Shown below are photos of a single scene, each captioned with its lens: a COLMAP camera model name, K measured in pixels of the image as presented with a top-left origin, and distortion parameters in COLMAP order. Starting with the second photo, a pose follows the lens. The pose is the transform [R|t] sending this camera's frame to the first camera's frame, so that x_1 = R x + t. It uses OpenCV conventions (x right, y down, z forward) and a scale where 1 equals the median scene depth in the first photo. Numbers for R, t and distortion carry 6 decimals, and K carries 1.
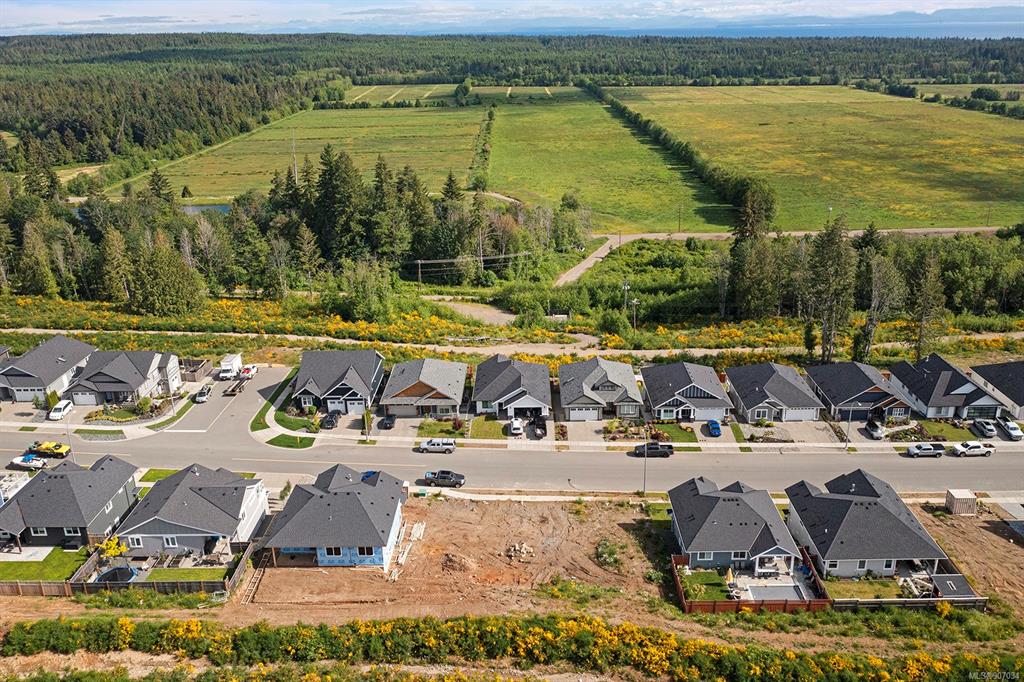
lens RADIAL K [[841.2, 0, 512.0], [0, 841.2, 341.0], [0, 0, 1]] dist [-0.011410, -0.002590]
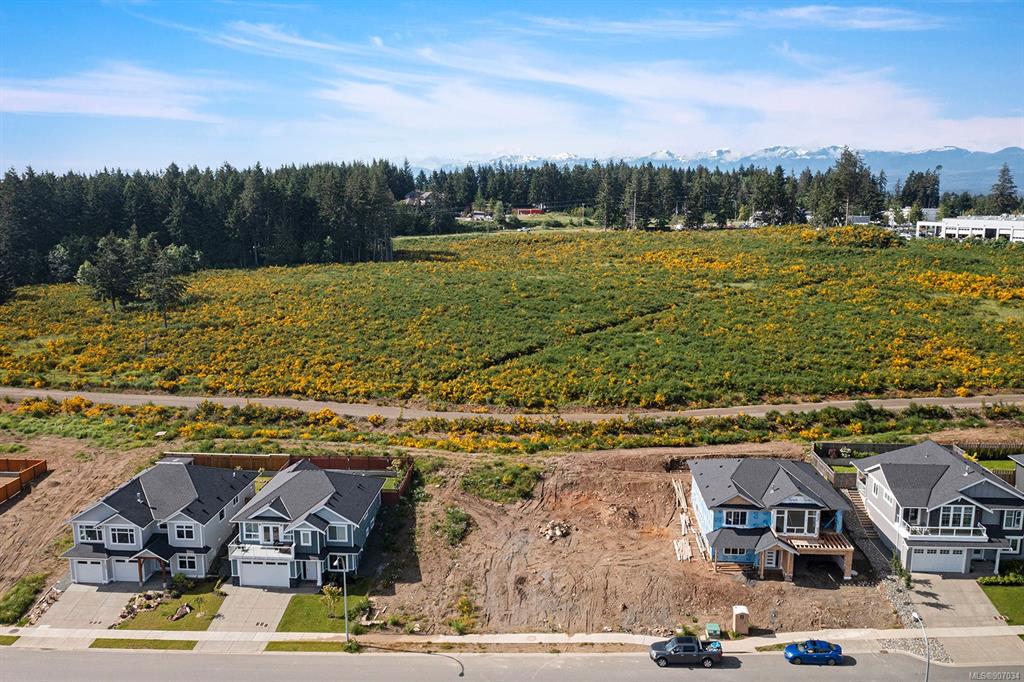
lens RADIAL K [[822.2, 0, 512.0], [0, 822.2, 341.0], [0, 0, 1]] dist [-0.009884, -0.002516]
pose [[-0.998726, 0.008118, 0.049807, 0.006568], [0.032413, 0.859667, 0.509825, -0.258587], [-0.038679, 0.510790, -0.858835, 1.186697]]
